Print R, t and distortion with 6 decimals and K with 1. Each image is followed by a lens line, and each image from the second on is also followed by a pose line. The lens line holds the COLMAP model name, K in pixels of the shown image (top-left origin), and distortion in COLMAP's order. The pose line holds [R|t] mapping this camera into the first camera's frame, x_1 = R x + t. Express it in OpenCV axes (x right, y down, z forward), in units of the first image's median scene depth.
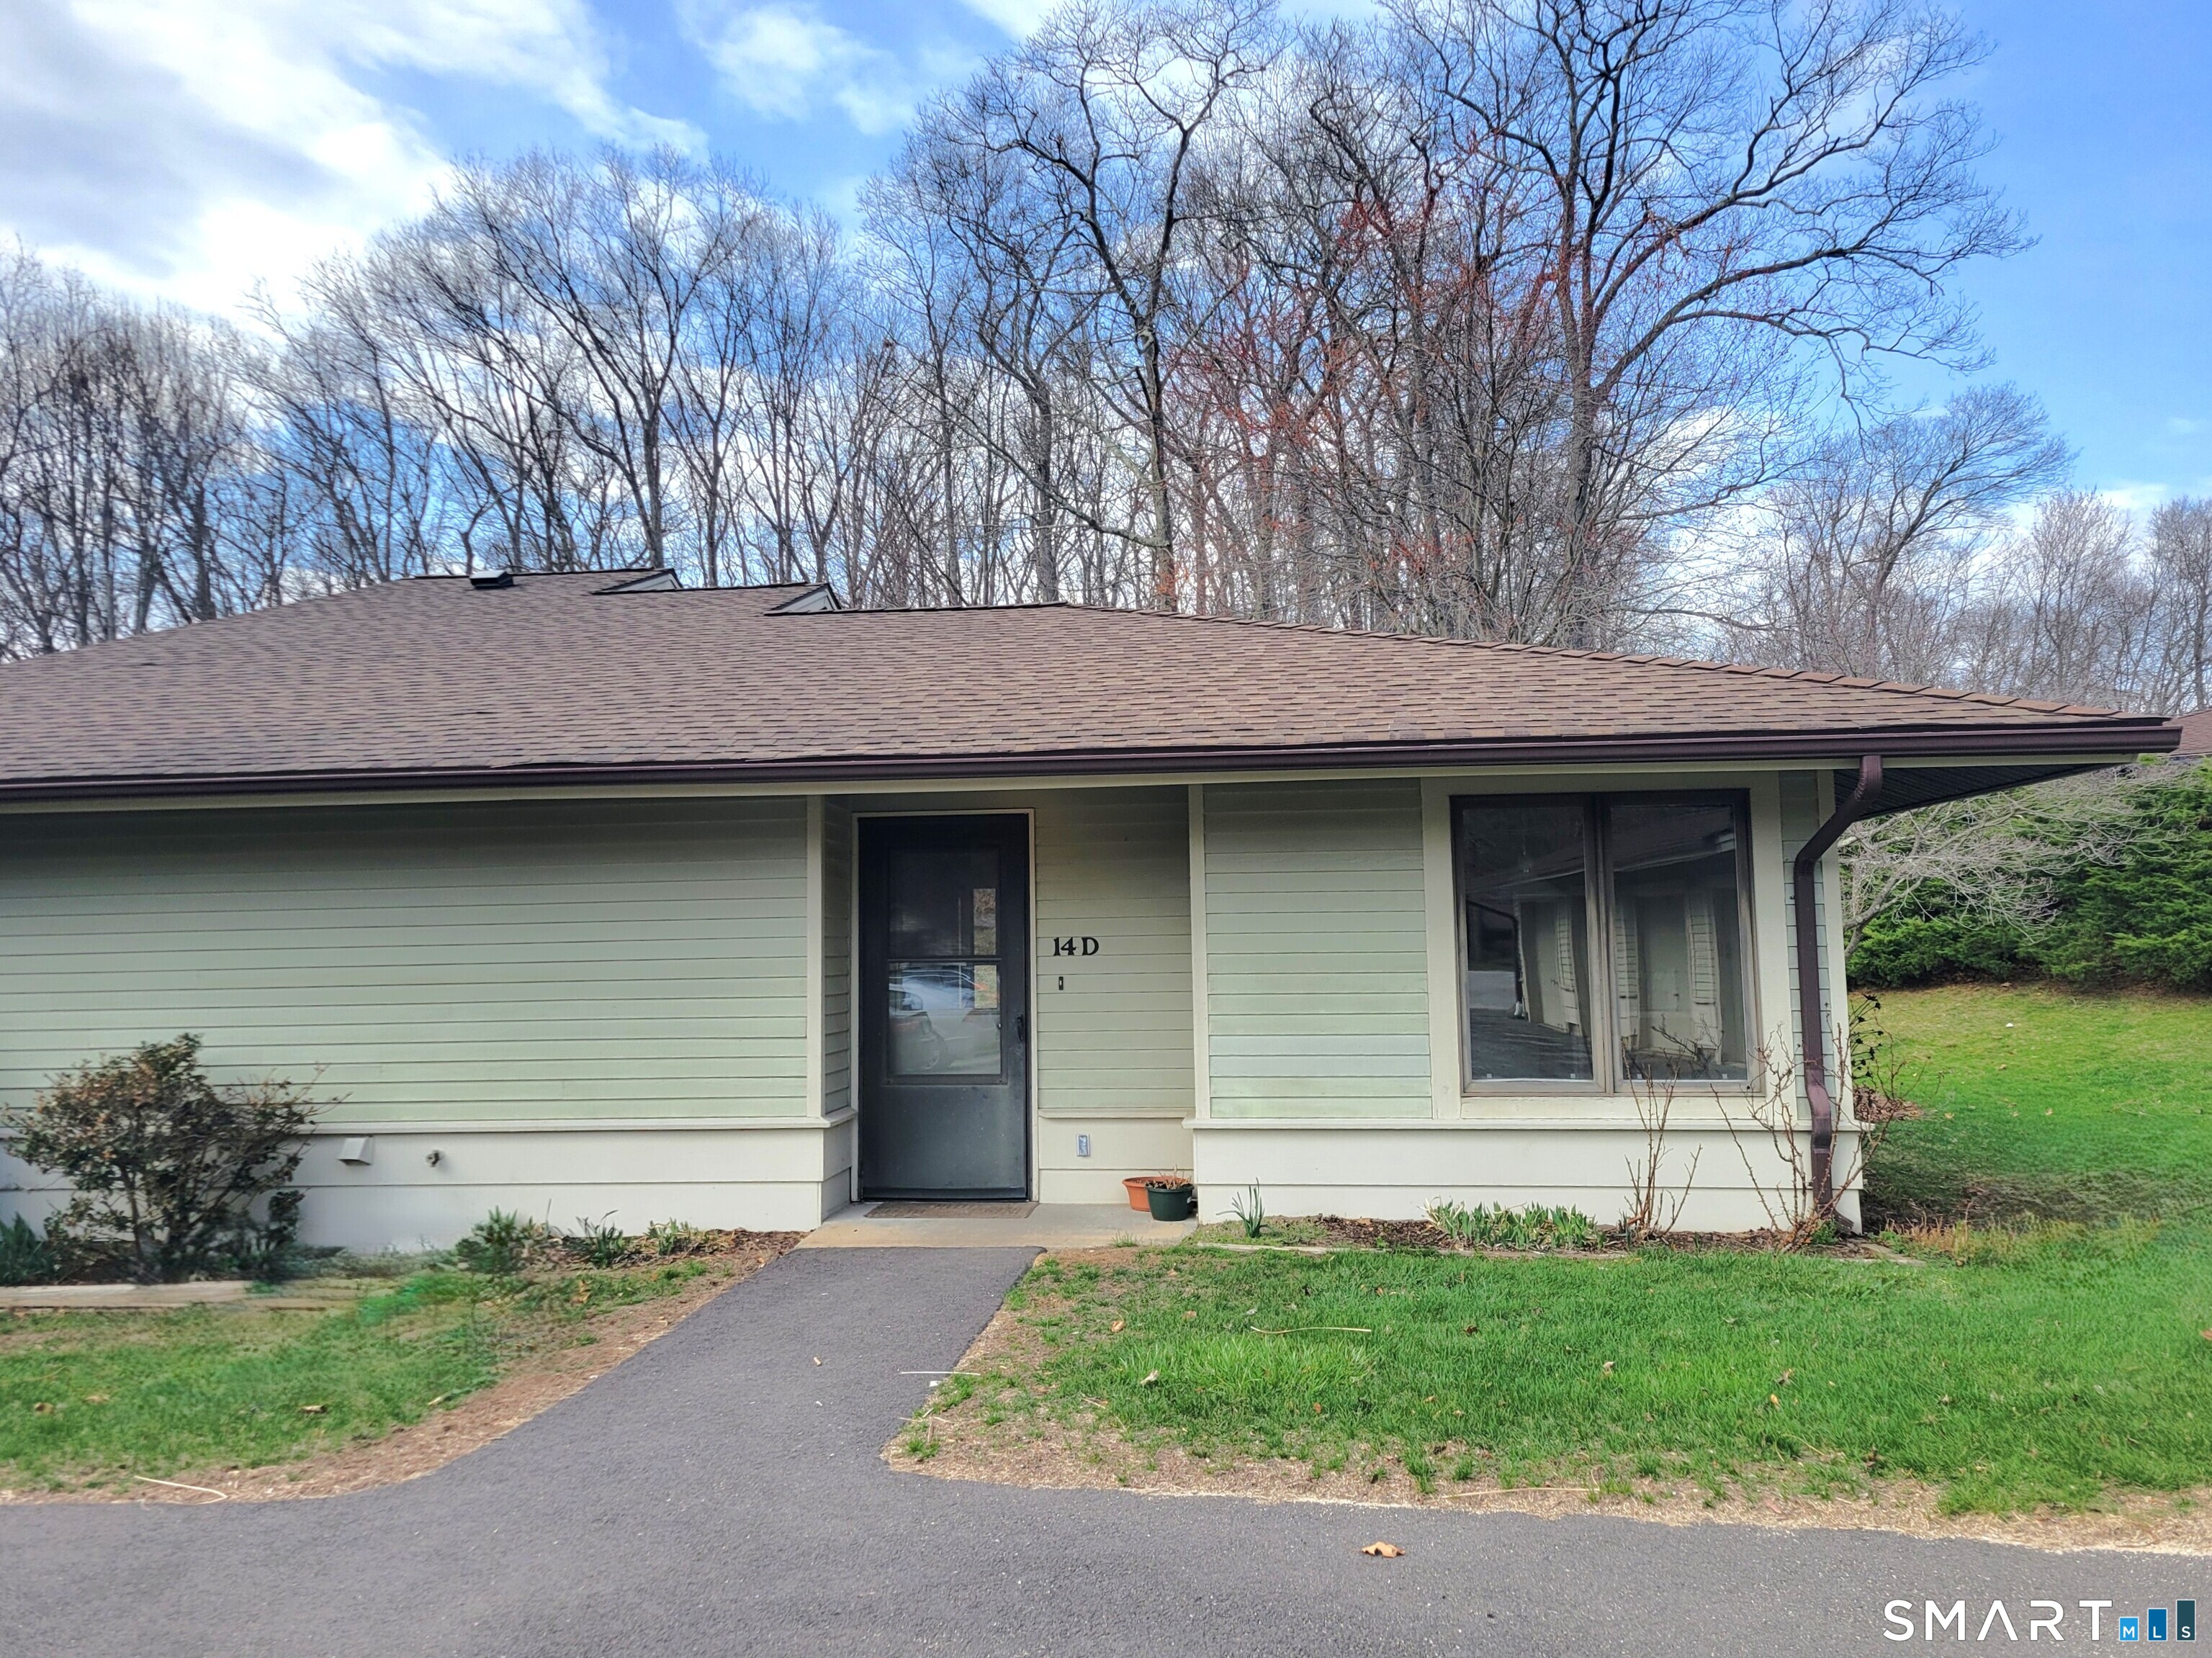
lens RADIAL K [[1699.1, 0, 1046.2], [0, 1699.1, 819.7], [0, 0, 1]] dist [0.043956, -0.003672]
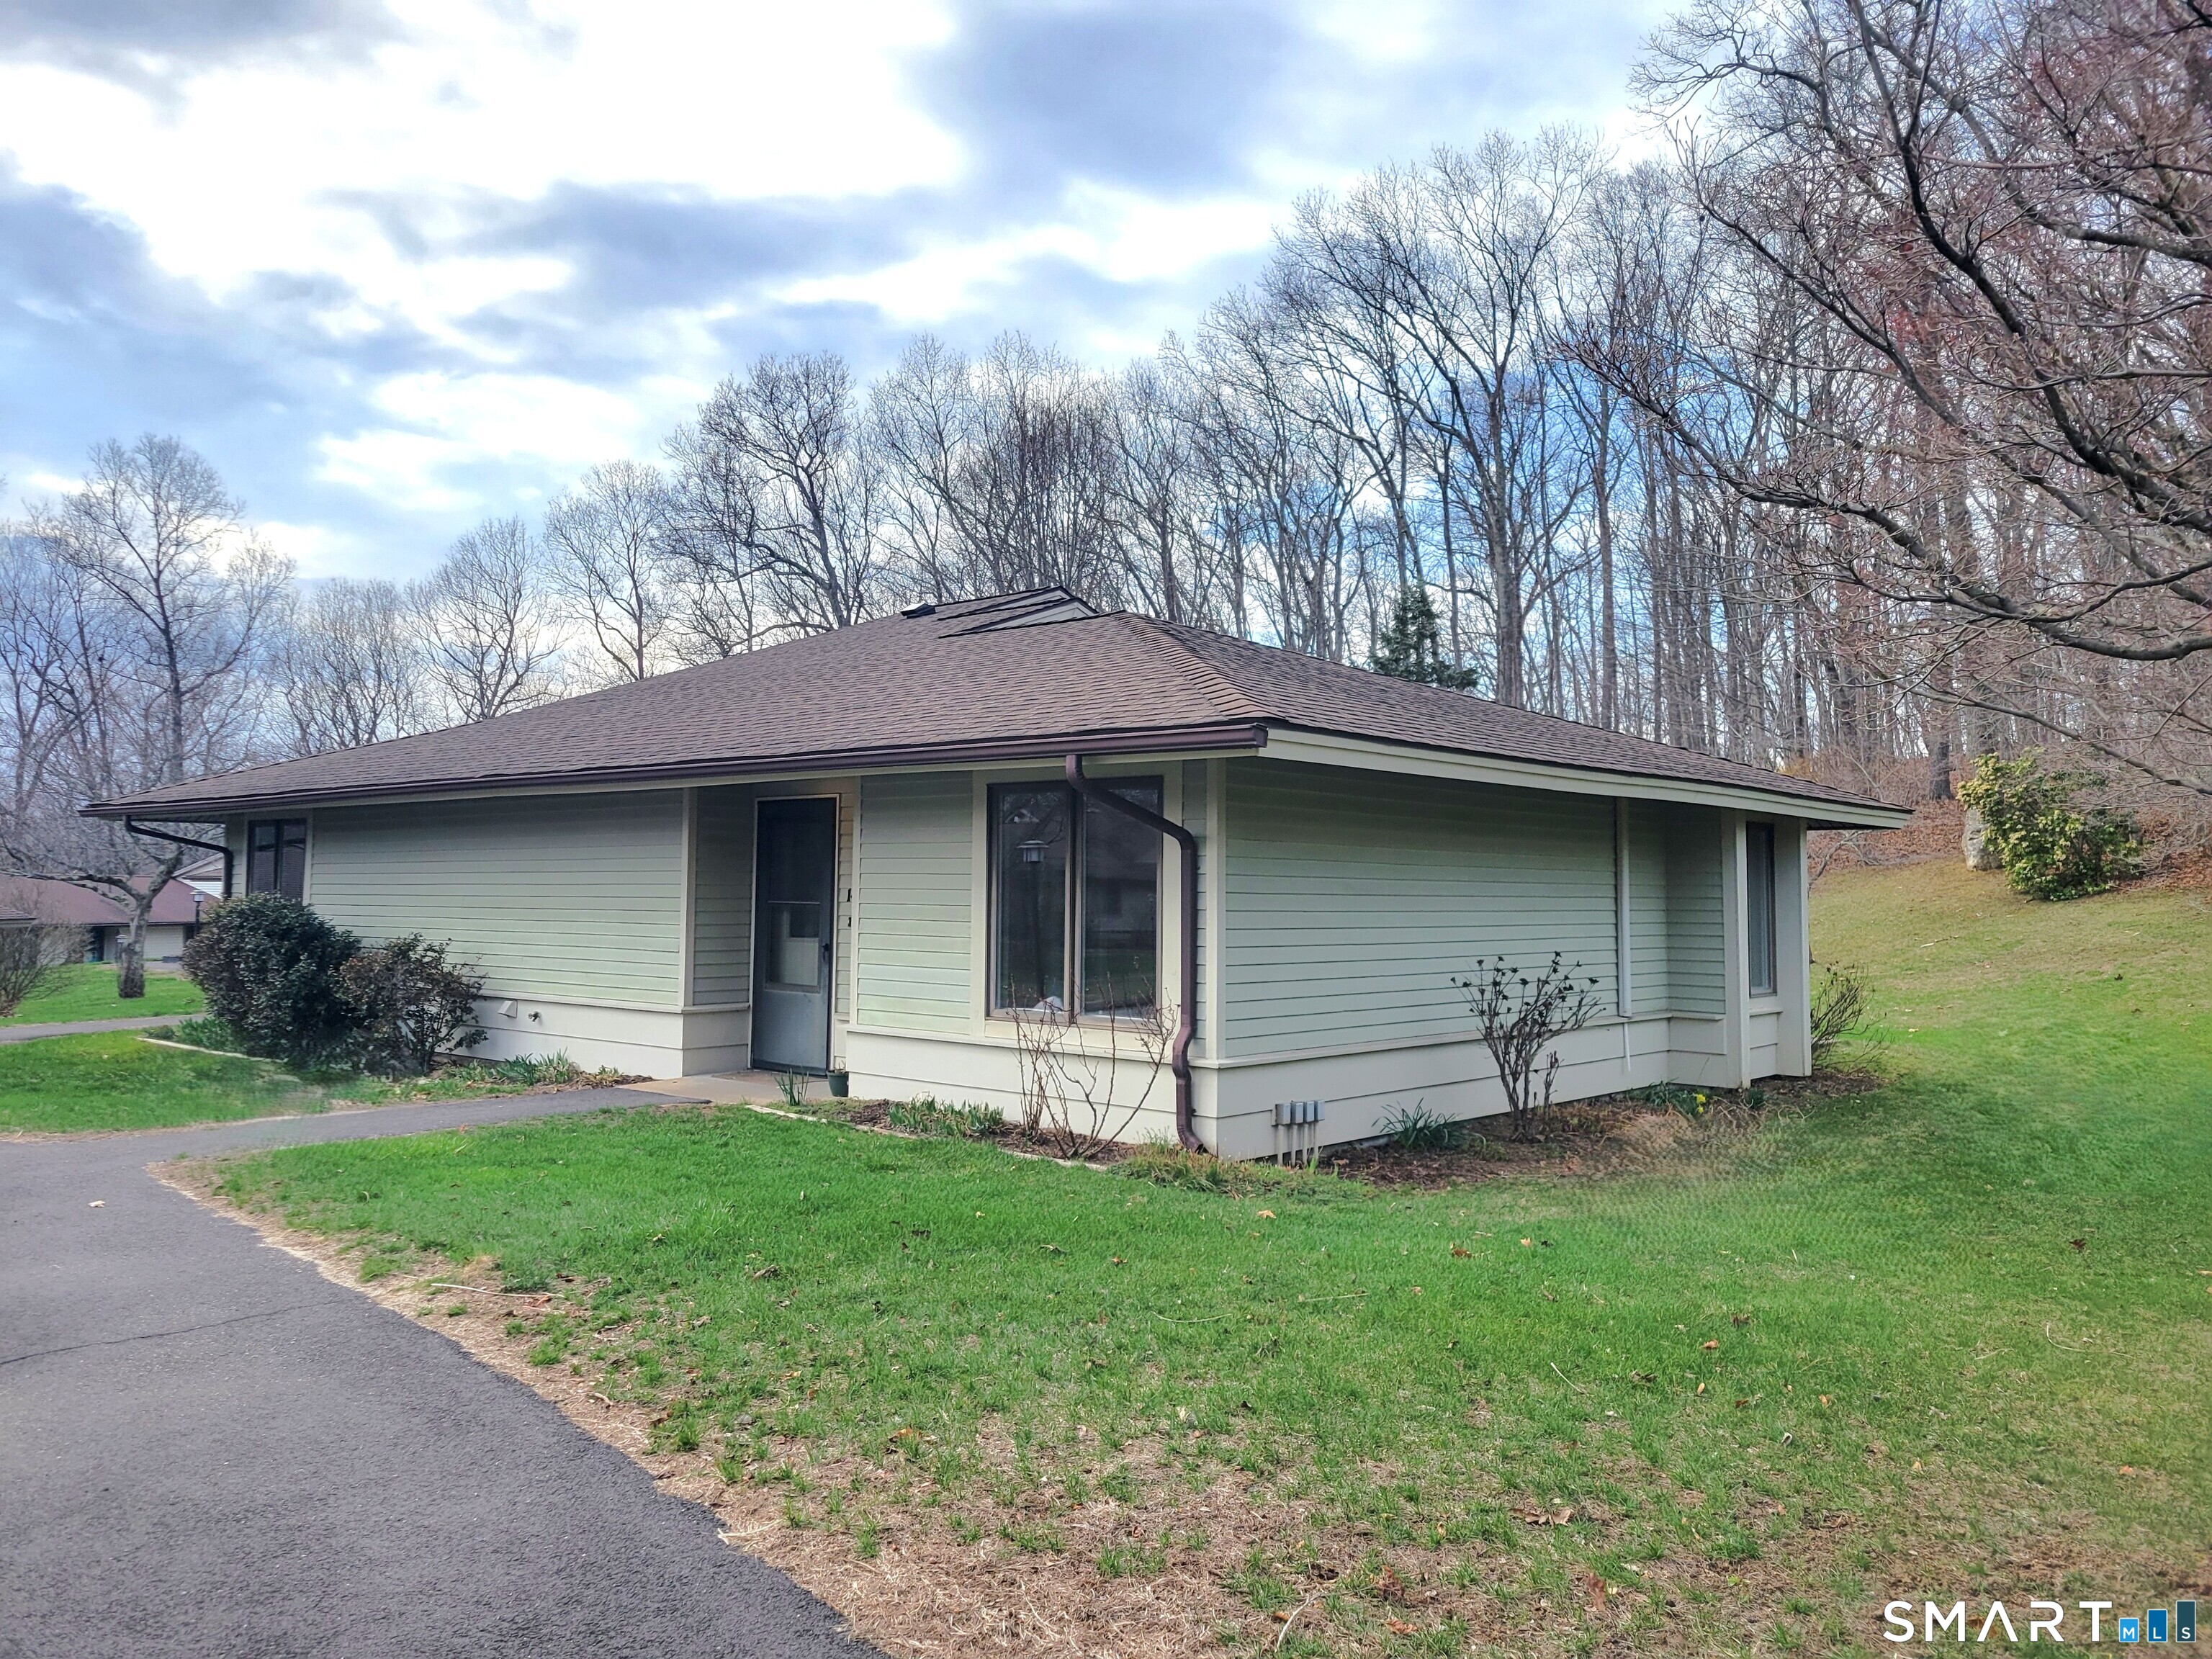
lens RADIAL K [[1699.2, 0, 1046.2], [0, 1699.2, 820.2], [0, 0, 1]] dist [0.043956, -0.003672]
pose [[0.811432, 0.003183, -0.584438, 0.986144], [0.012809, 0.999648, 0.023229, -0.016010], [0.584306, -0.026335, 0.811106, -0.007988]]
